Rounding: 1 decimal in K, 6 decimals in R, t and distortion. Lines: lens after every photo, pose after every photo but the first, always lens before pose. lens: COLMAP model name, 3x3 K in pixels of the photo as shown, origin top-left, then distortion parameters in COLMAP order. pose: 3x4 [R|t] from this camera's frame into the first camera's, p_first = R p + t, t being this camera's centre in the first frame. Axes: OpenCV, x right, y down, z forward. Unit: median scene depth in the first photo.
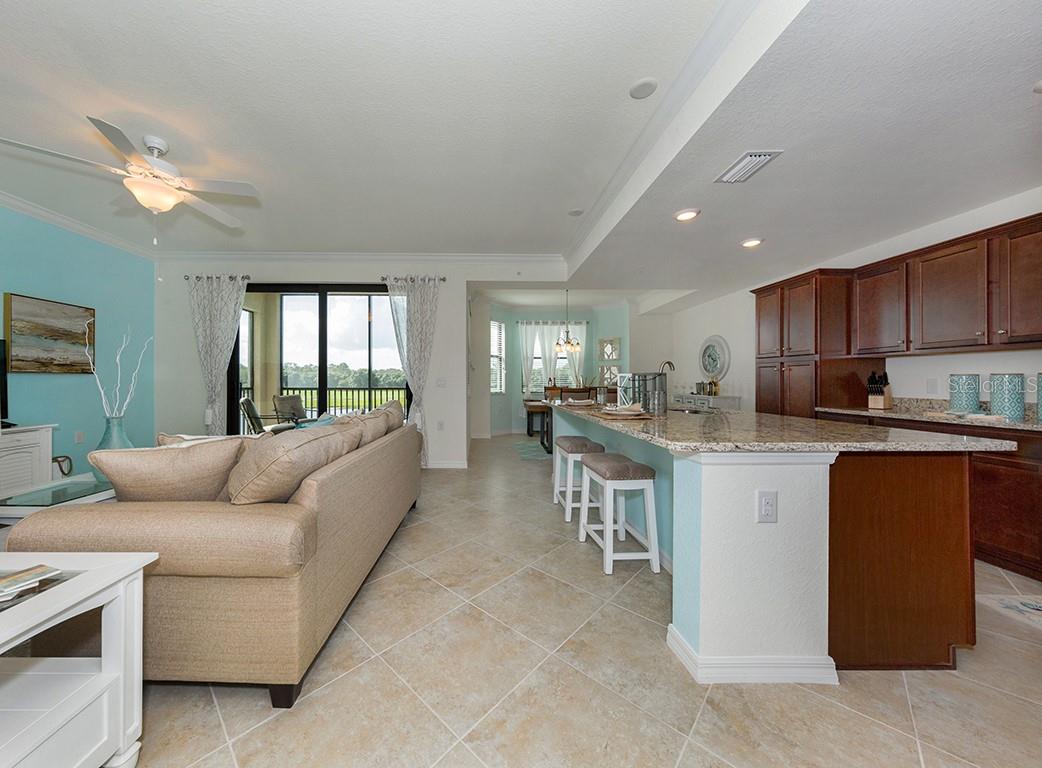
lens RADIAL K [[358.7, 0, 484.4], [0, 358.7, 380.7], [0, 0, 1]] dist [0.002538, 0.000059]
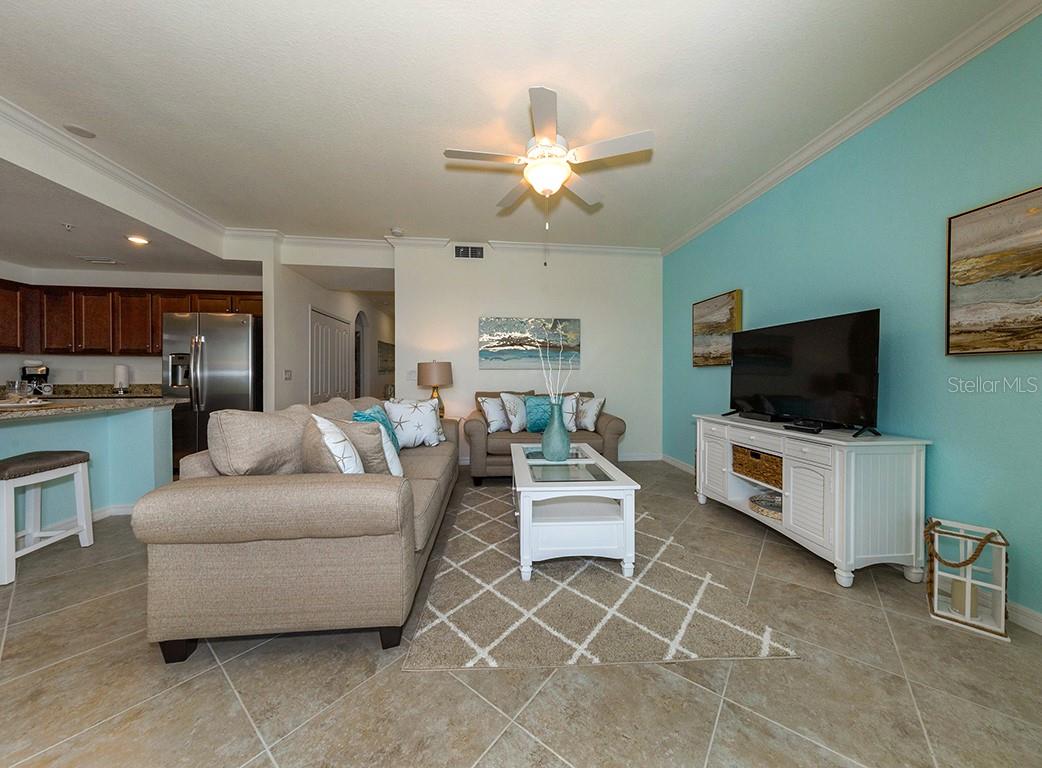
lens RADIAL K [[375.6, 0, 535.7], [0, 375.6, 377.4], [0, 0, 1]] dist [0.009714, -0.000652]
pose [[-0.994503, -0.002263, -0.104683, -0.532118], [-0.002329, 0.999997, 0.000508, 0.010624], [0.104682, 0.000749, -0.994505, 1.356935]]
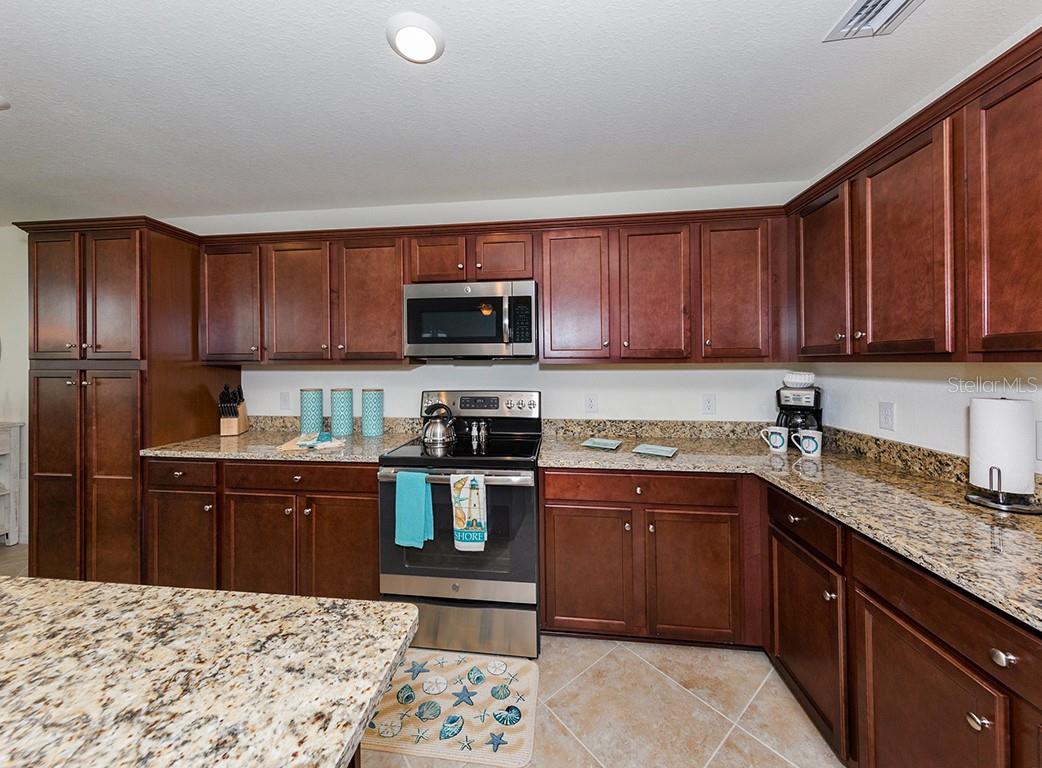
lens RADIAL K [[375.6, 0, 509.6], [0, 375.6, 362.8], [0, 0, 1]] dist [0.009714, -0.000652]
pose [[0.130764, -0.000068, 0.991414, 0.358392], [0.006379, 0.999979, -0.000772, -0.060523], [-0.991393, 0.006425, 0.130761, 0.297286]]
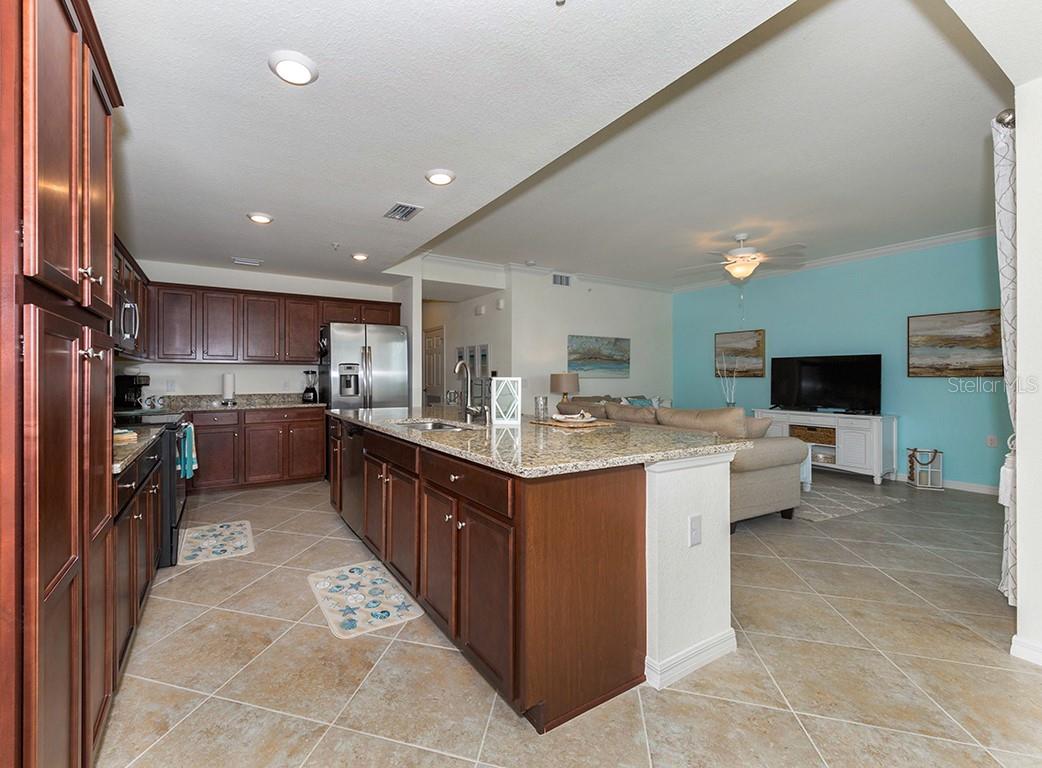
lens RADIAL K [[436.9, 0, 463.6], [0, 436.9, 376.4], [0, 0, 1]] dist [-0.002611, 0.000277]
pose [[-0.882064, -0.003346, -0.471118, 0.748435], [-0.002172, 0.999993, -0.003036, -0.015771], [0.471125, -0.001655, -0.882065, 1.447040]]
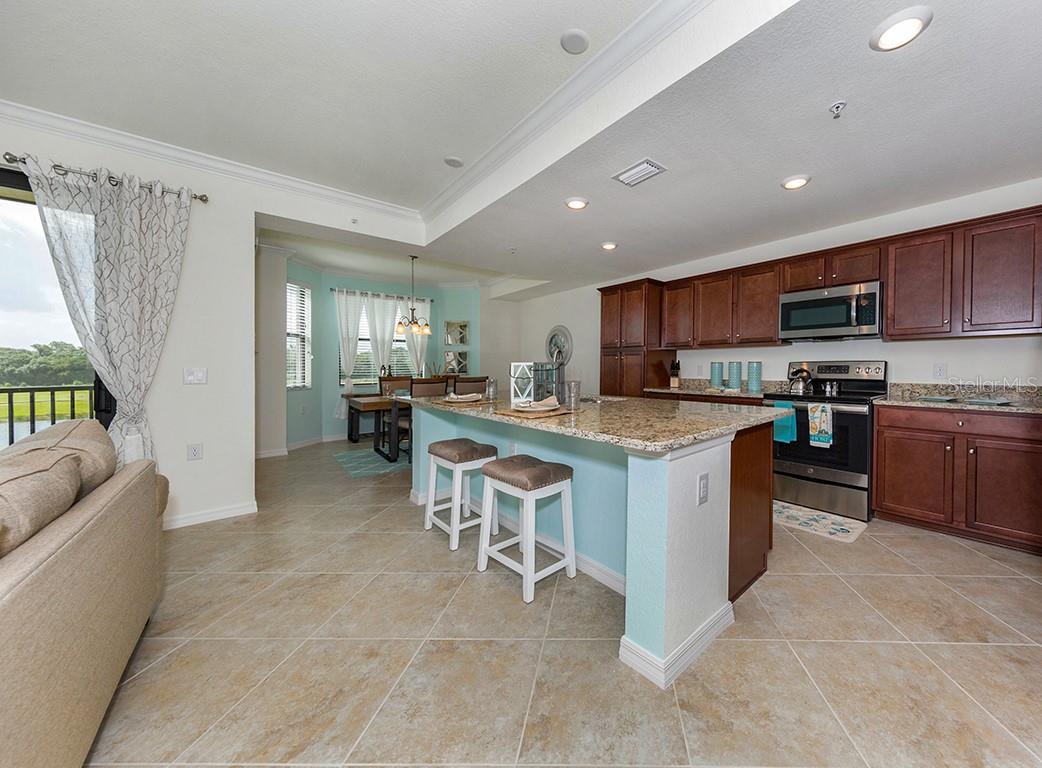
lens RADIAL K [[375.6, 0, 598.3], [0, 375.6, 367.3], [0, 0, 1]] dist [0.009714, -0.000652]
pose [[0.732851, -0.010735, 0.680305, -0.077860], [0.008959, 0.999941, 0.006128, -0.008998], [-0.680330, 0.001604, 0.732904, 0.141594]]
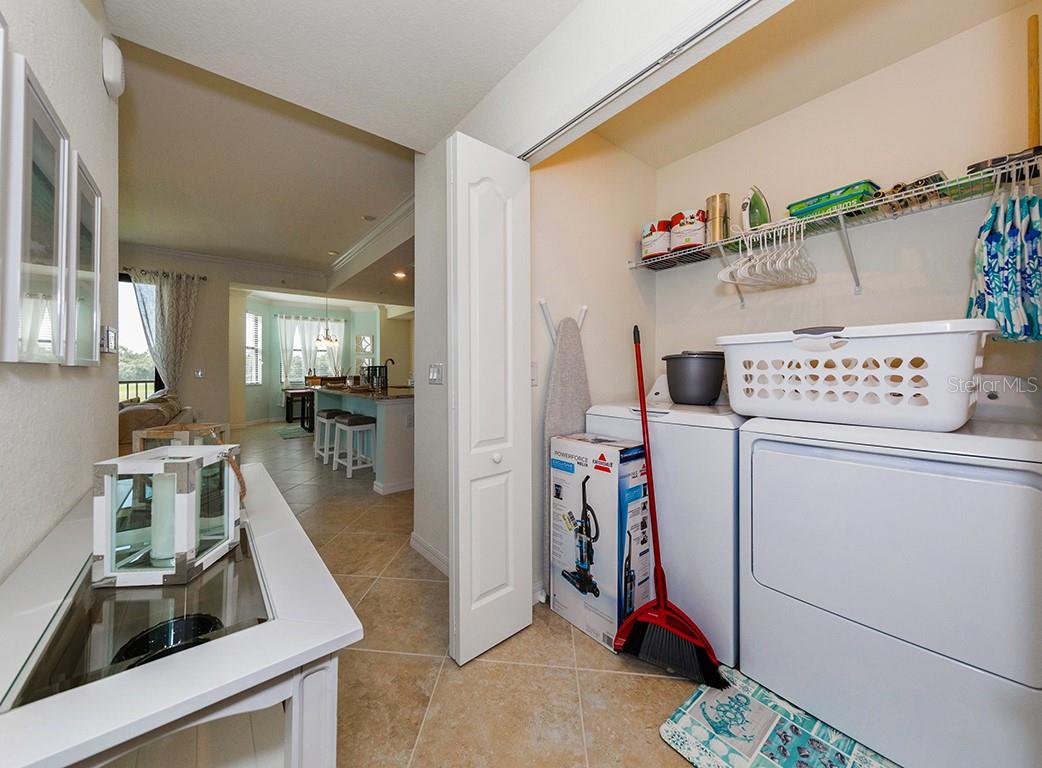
lens RADIAL K [[375.6, 0, 492.7], [0, 375.6, 361.7], [0, 0, 1]] dist [0.009714, -0.000652]
pose [[0.803168, 0.004347, 0.595737, -0.118883], [0.008983, 0.999771, -0.019405, -0.003485], [-0.595685, 0.020937, 0.802945, -0.558792]]
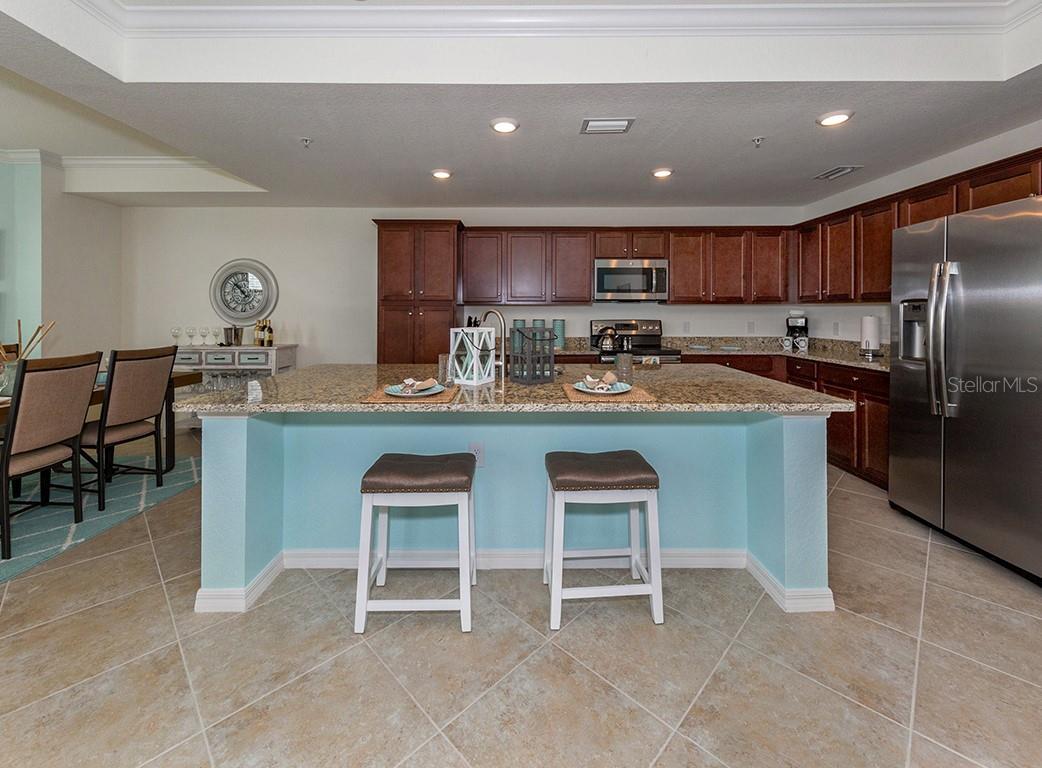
lens RADIAL K [[427.4, 0, 518.7], [0, 427.4, 315.1], [0, 0, 1]] dist [0.008068, -0.001090]
pose [[0.019707, -0.011492, 0.999740, -0.291956], [0.002649, 0.999931, 0.011442, -0.043172], [-0.999802, 0.002423, 0.019736, 0.730800]]
